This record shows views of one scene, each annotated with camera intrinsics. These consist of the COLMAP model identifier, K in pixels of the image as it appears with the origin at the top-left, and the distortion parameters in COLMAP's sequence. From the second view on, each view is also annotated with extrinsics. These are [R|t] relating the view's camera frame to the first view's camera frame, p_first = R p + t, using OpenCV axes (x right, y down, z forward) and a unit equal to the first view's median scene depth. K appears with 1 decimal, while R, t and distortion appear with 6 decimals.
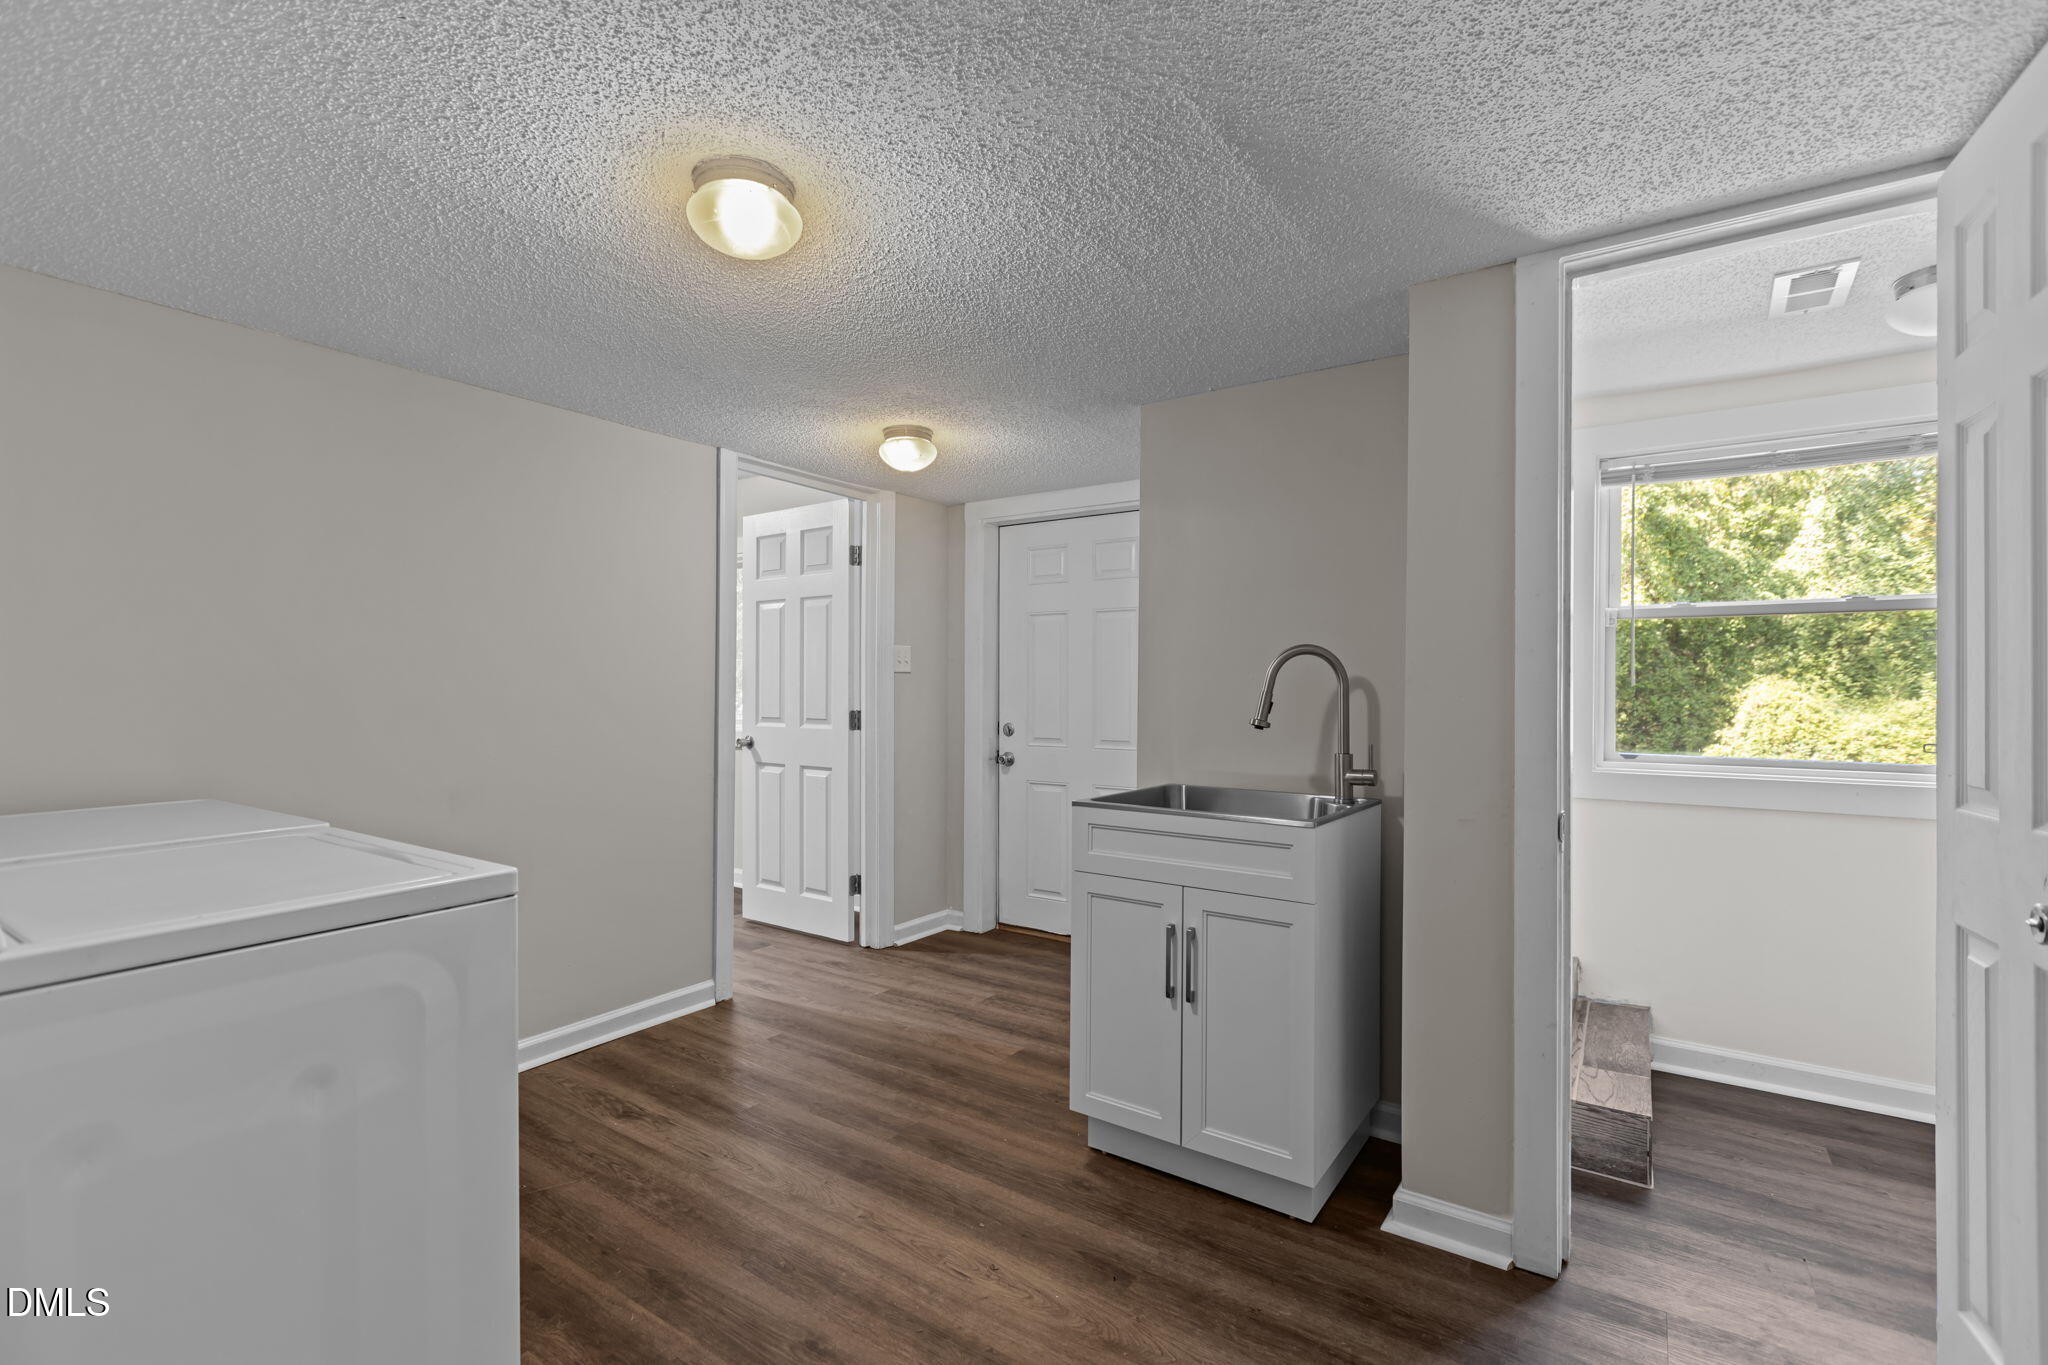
lens RADIAL K [[904.1, 0, 1024.6], [0, 904.1, 688.6], [0, 0, 1]] dist [-0.003533, -0.000479]
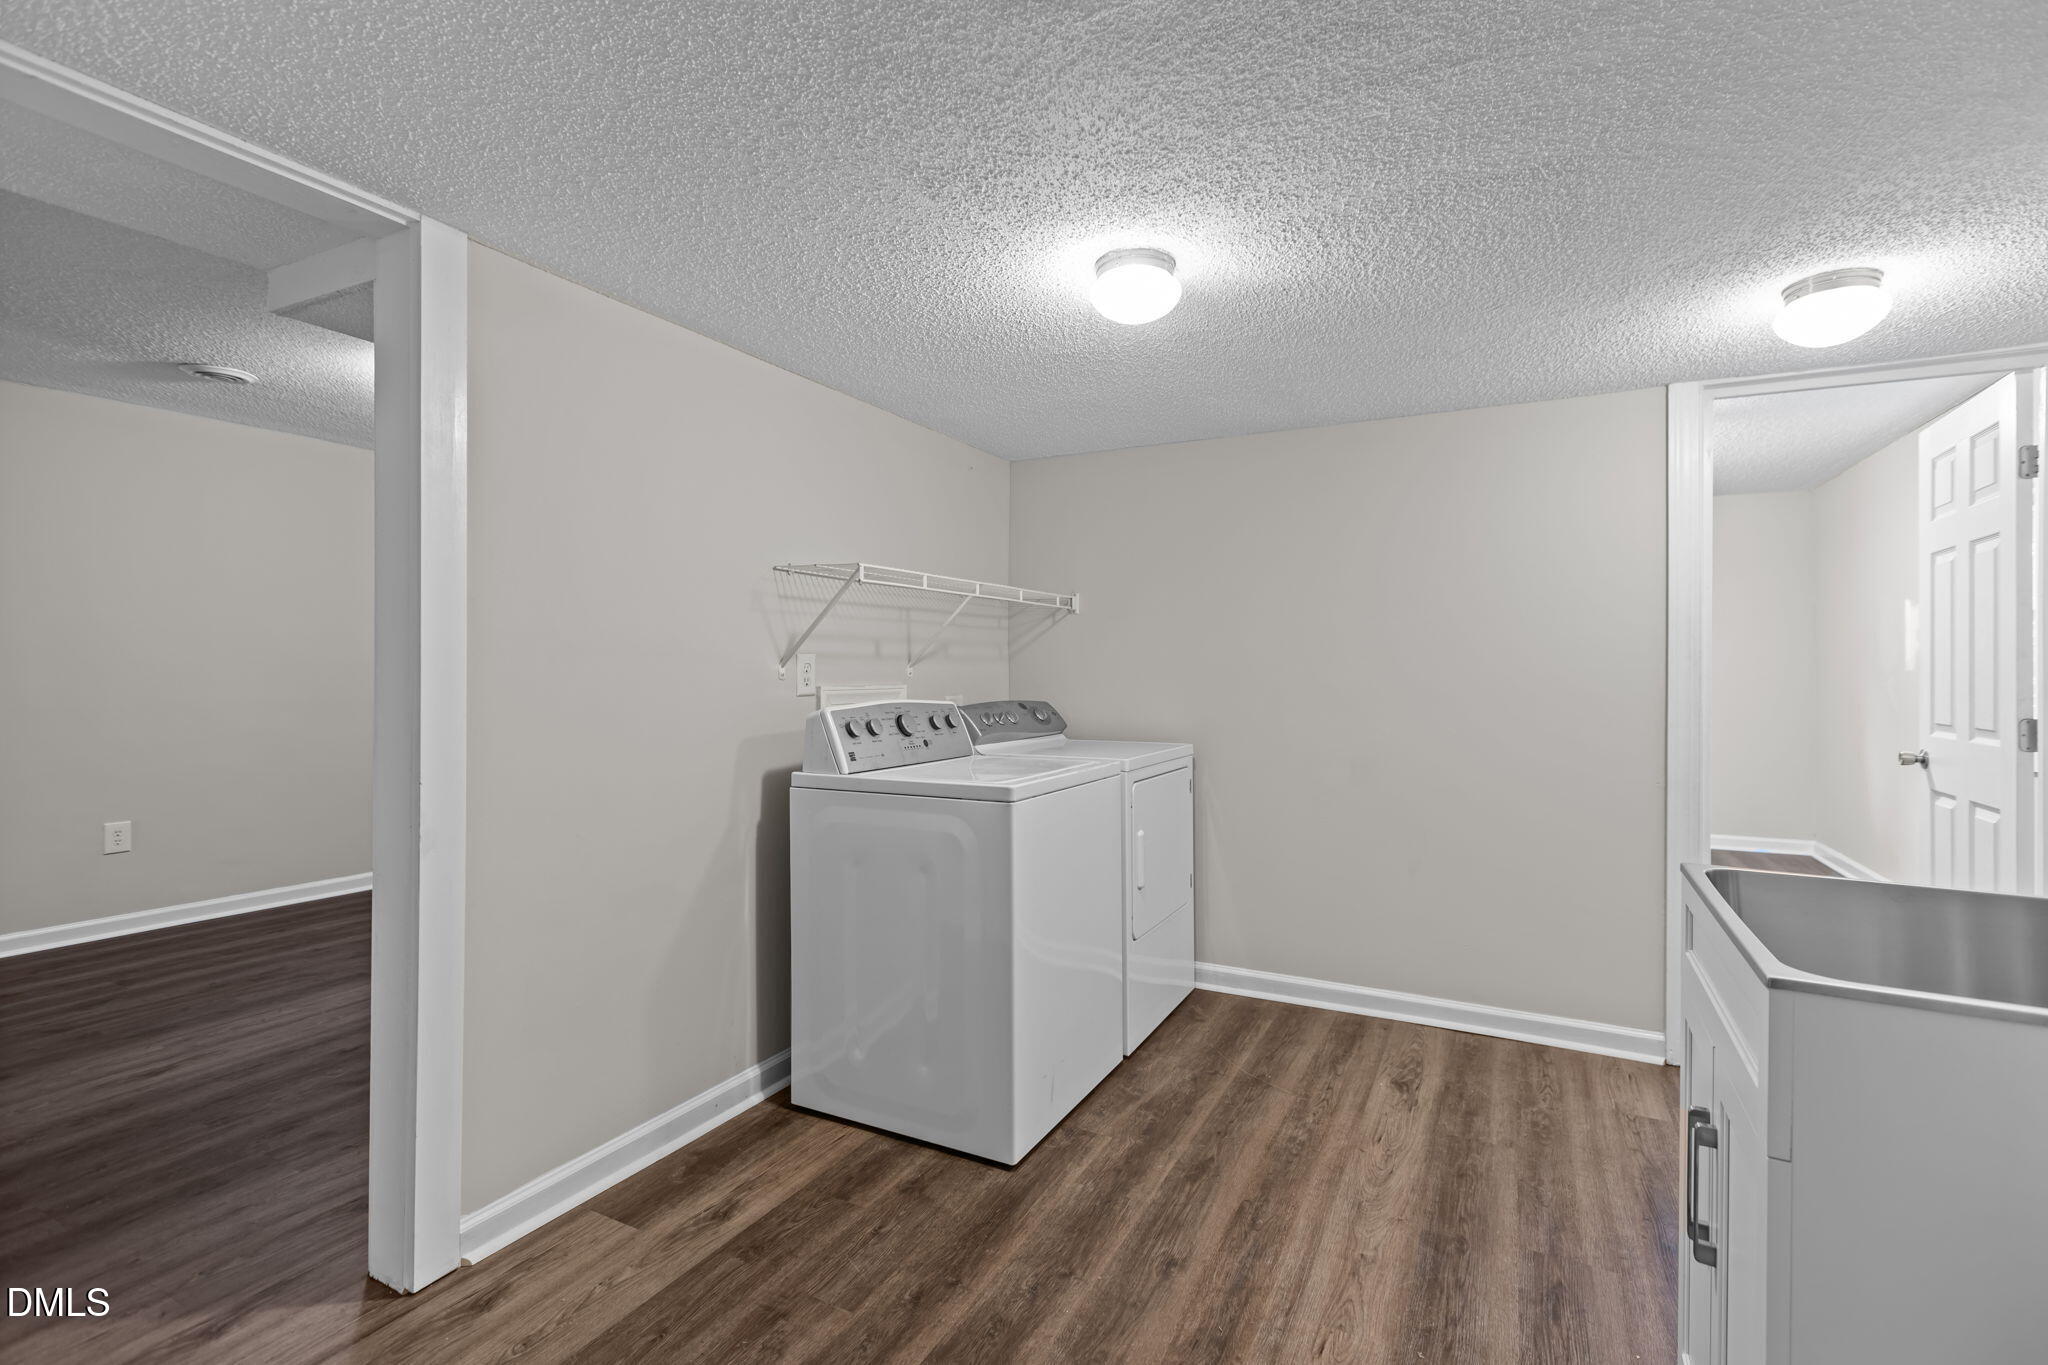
lens RADIAL K [[904.1, 0, 1019.7], [0, 904.1, 666.7], [0, 0, 1]] dist [-0.003533, -0.000479]
pose [[0.112381, -0.008026, -0.993633, 0.534441], [-0.007639, 0.999931, -0.008941, -0.000417], [0.993636, 0.008595, 0.112312, 0.421974]]
